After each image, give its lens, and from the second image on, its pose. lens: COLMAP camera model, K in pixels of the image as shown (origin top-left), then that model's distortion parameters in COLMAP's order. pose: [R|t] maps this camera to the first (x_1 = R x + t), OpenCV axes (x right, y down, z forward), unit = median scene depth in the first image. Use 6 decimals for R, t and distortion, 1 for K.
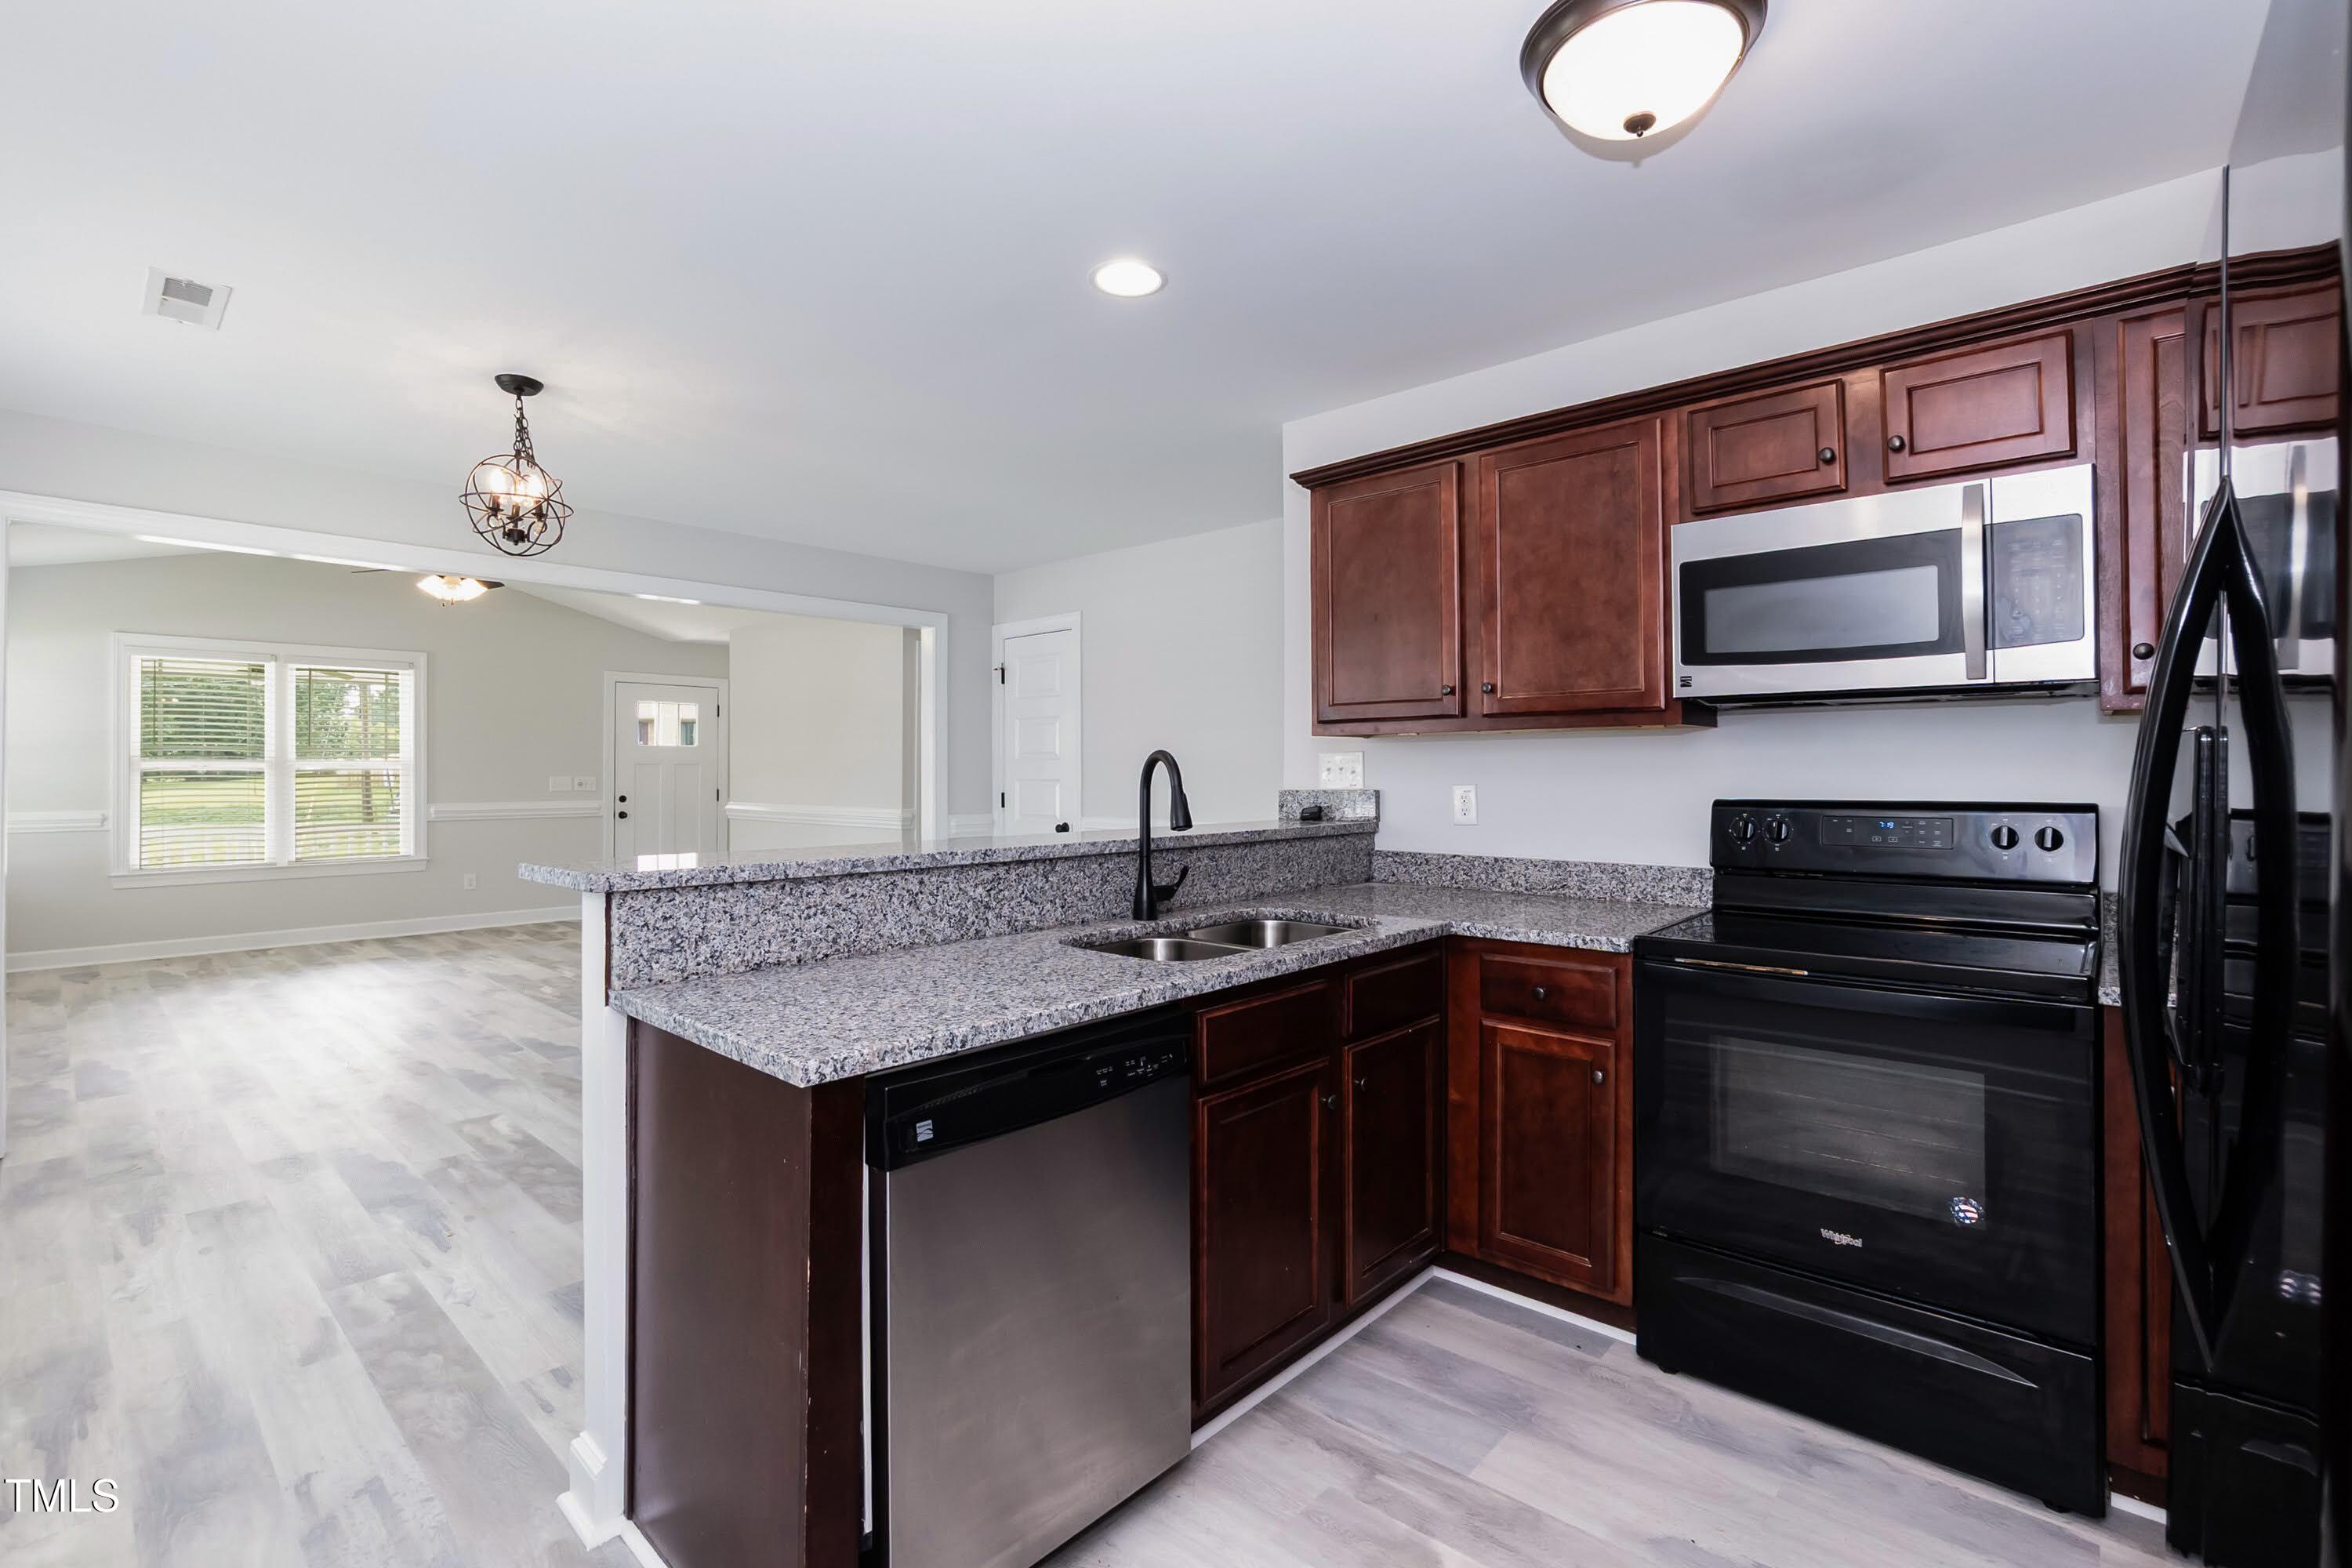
lens RADIAL K [[1059.0, 0, 1173.7], [0, 1059.0, 763.5], [0, 0, 1]] dist [-0.028201, 0.009321]
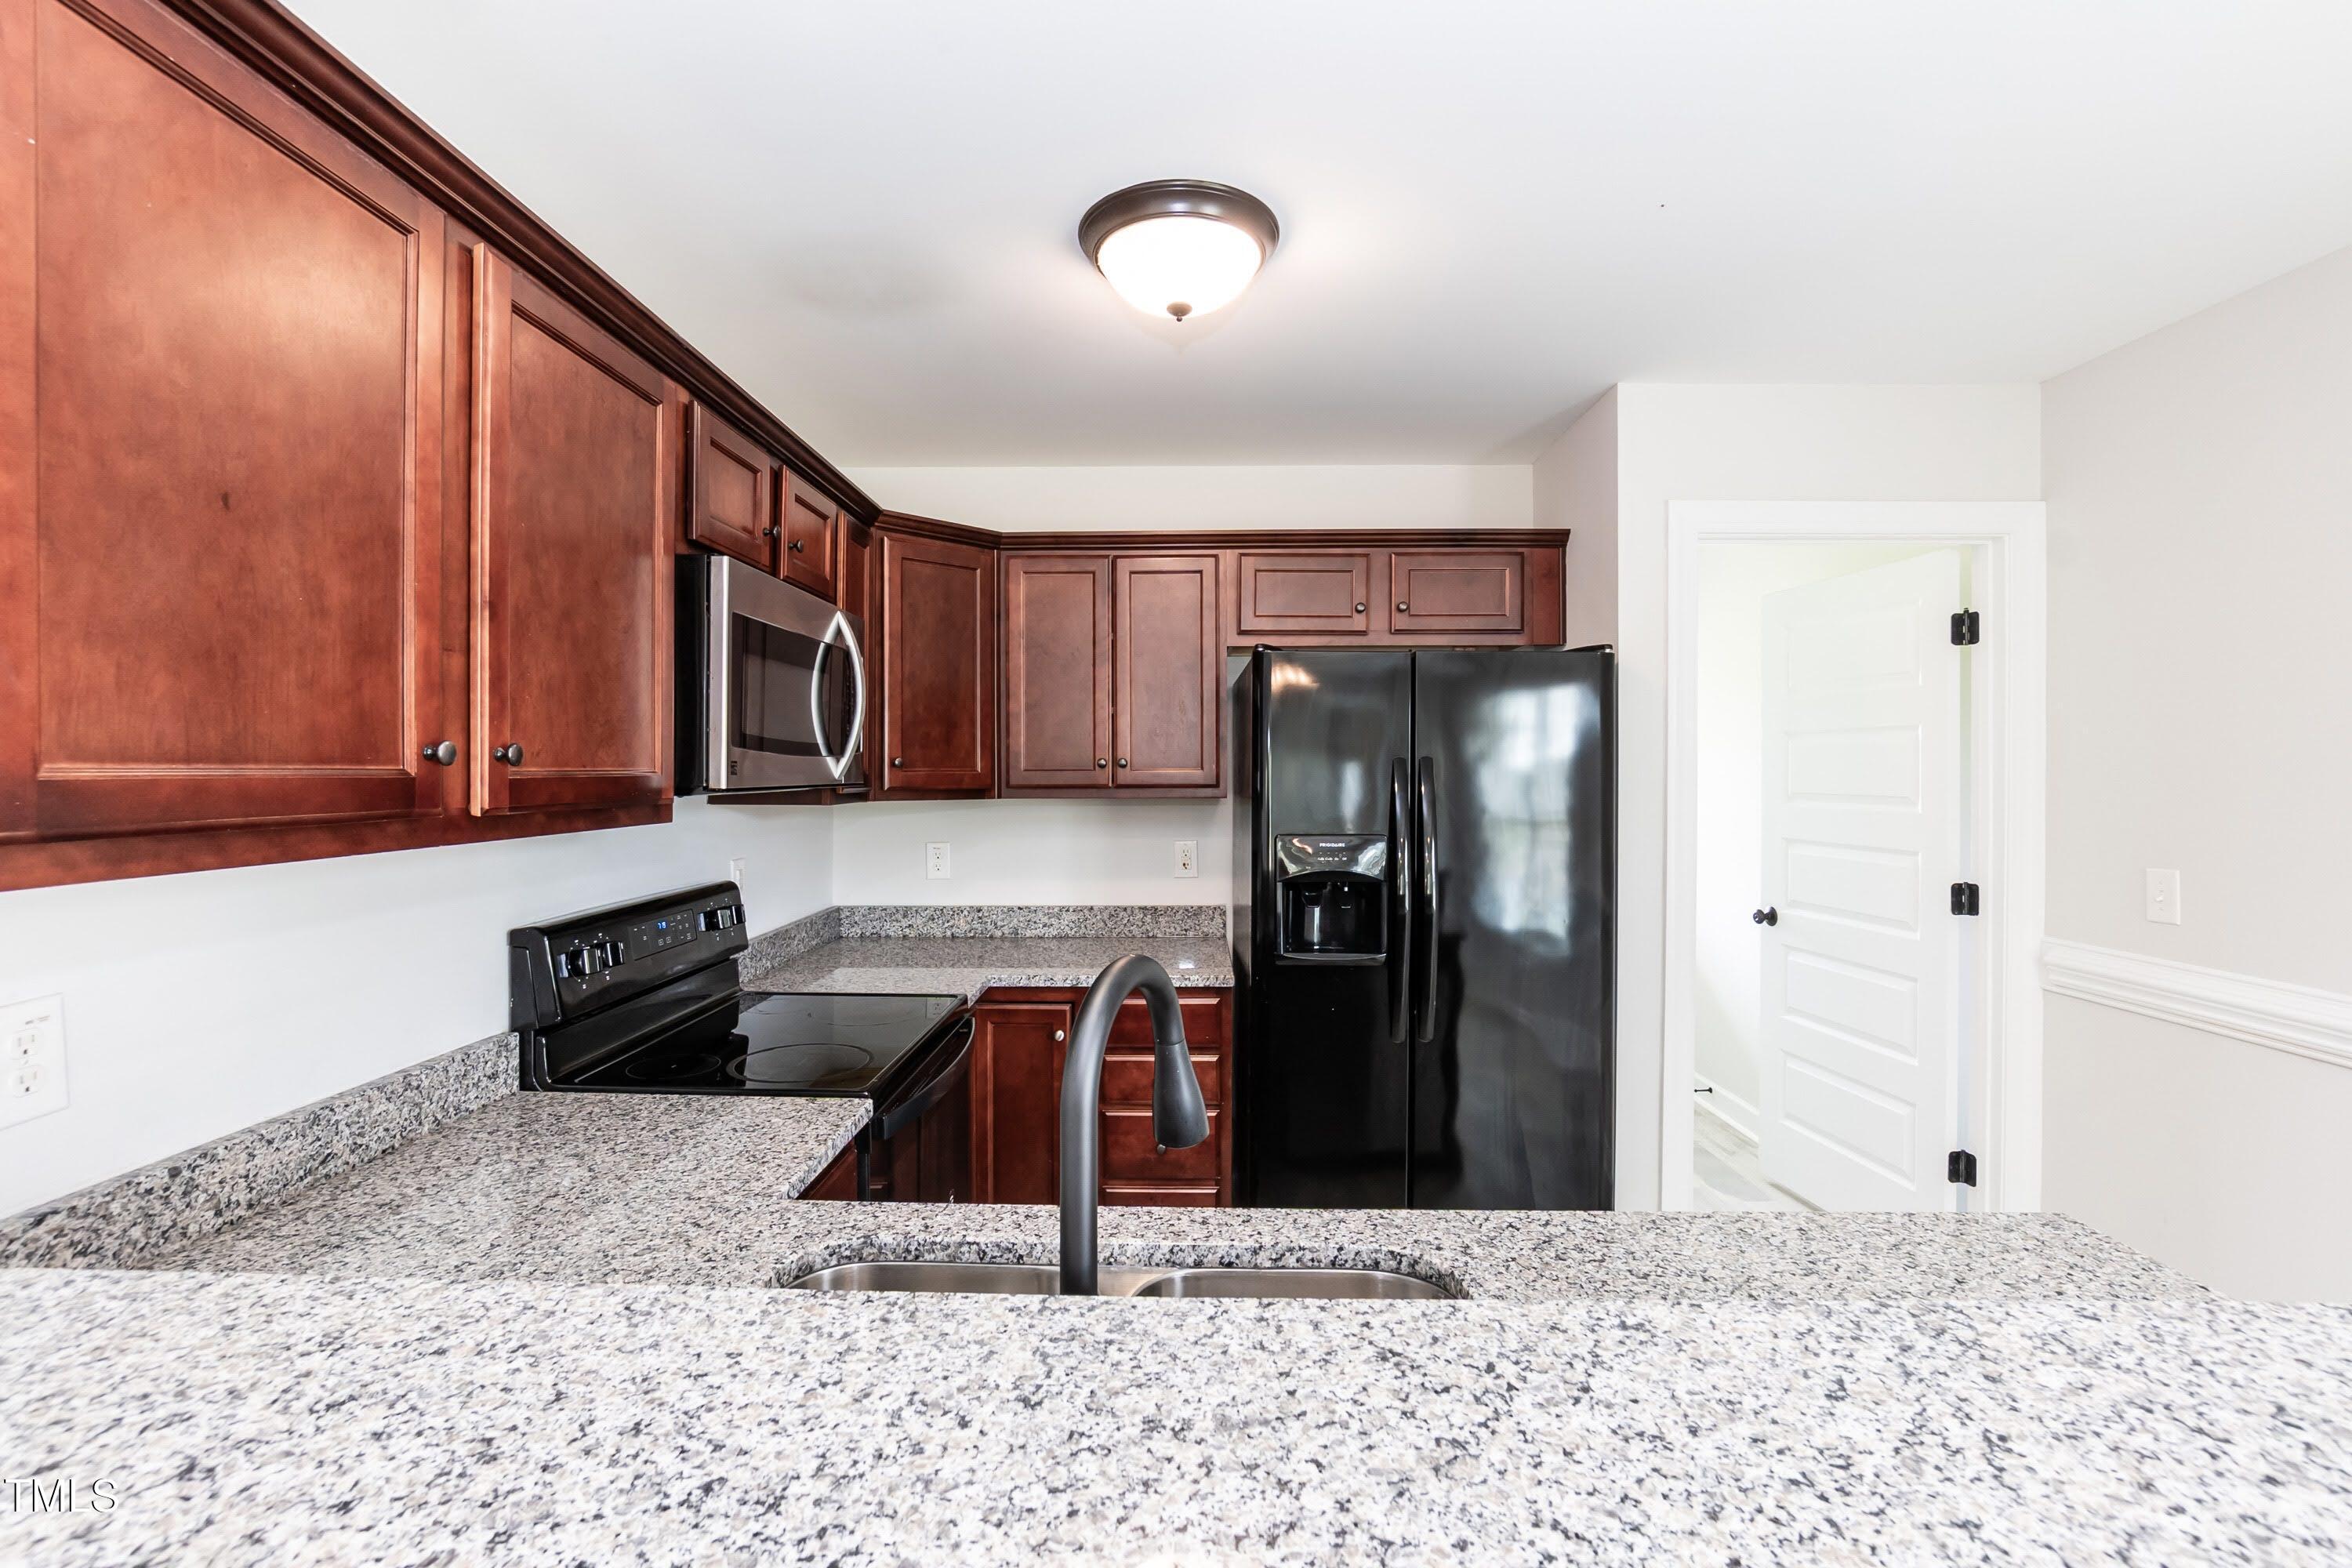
lens RADIAL K [[1026.1, 0, 1160.8], [0, 1026.1, 791.7], [0, 0, 1]] dist [-0.000566, 0.000118]
pose [[-0.655400, -0.009979, 0.755216, -0.246915], [-0.002597, 0.999937, 0.010959, -0.060743], [-0.755278, 0.005221, -0.655384, 1.091189]]
